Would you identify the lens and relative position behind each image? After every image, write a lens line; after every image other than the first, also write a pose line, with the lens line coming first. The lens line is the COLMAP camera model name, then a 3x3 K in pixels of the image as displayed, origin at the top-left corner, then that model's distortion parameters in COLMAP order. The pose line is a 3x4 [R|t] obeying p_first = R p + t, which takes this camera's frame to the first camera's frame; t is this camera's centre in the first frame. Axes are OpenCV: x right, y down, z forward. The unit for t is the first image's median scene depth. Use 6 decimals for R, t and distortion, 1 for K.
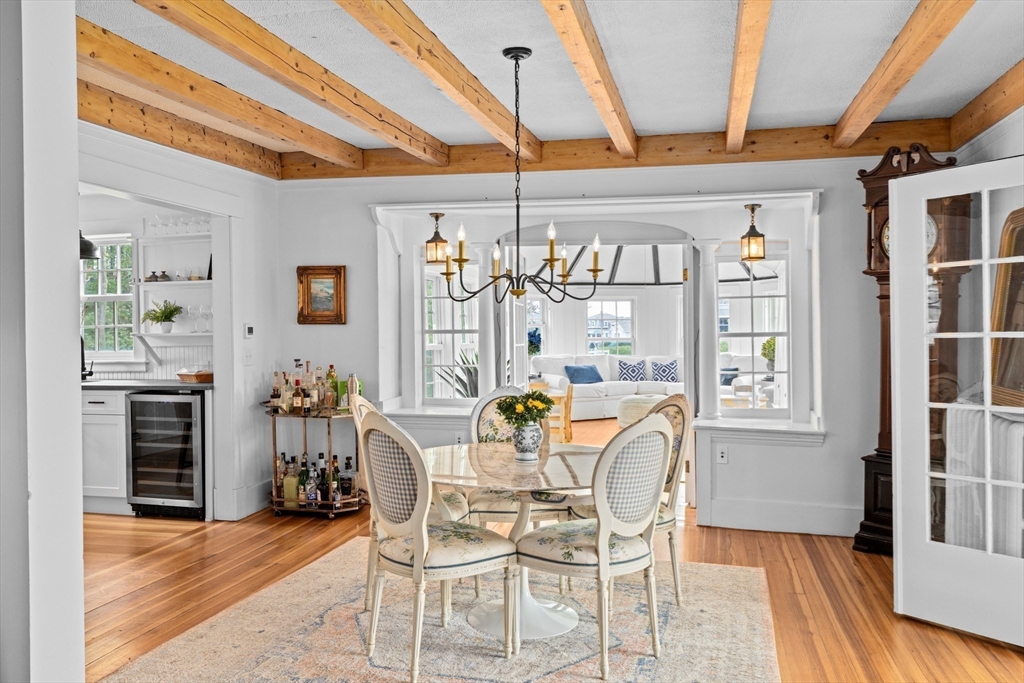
lens RADIAL K [[818.8, 0, 511.5], [0, 818.8, 337.7], [0, 0, 1]] dist [0.001317, 0.000204]
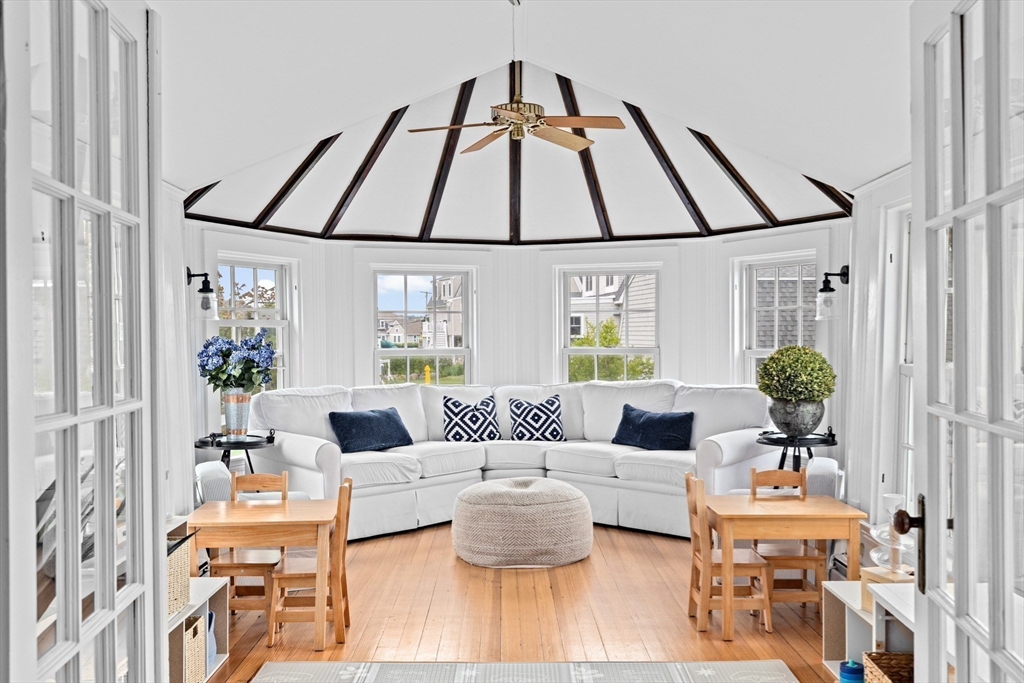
lens RADIAL K [[1027.7, 0, 513.9], [0, 1027.7, 338.6], [0, 0, 1]] dist [0.009934, 0.000000]
pose [[0.968741, 0.001729, 0.248068, 0.022346], [-0.001122, 0.999996, -0.002587, -0.005048], [-0.248071, 0.002228, 0.968739, 0.413610]]
